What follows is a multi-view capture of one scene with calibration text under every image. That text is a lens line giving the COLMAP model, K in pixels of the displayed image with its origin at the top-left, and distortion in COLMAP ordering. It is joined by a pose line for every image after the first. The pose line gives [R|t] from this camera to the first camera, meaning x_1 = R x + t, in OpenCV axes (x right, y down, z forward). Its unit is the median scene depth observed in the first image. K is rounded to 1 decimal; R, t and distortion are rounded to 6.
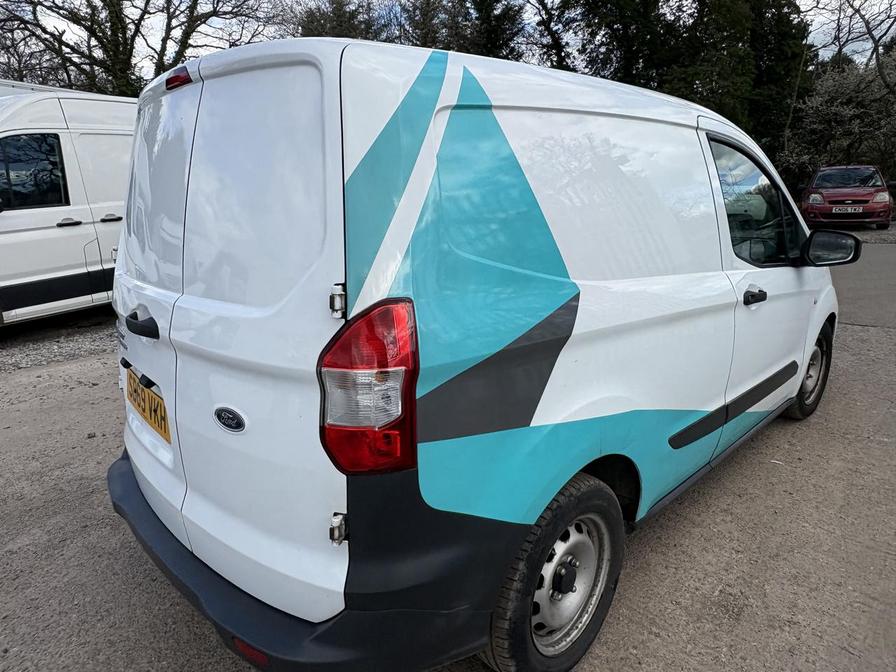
lens RADIAL K [[575.8, 0, 446.6], [0, 575.8, 339.0], [0, 0, 1]] dist [-0.000437, -0.001172]
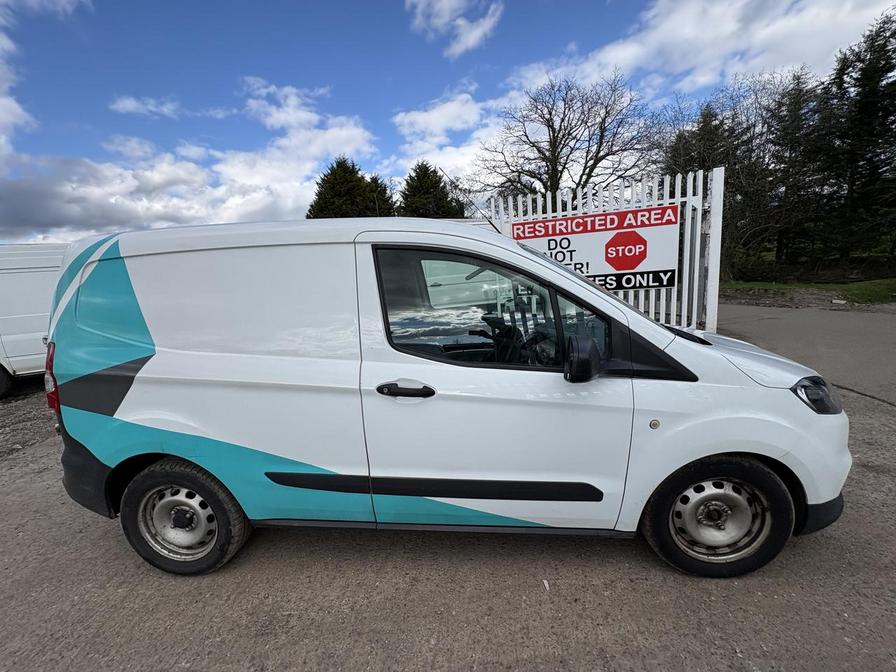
lens RADIAL K [[358.6, 0, 446.2], [0, 358.6, 337.1], [0, 0, 1]] dist [-0.000140, 0.000582]
pose [[0.655848, 0.129350, -0.743728, 1.124501], [-0.162618, 0.986288, 0.028134, -0.214230], [0.737169, 0.102492, 0.667890, 0.634462]]
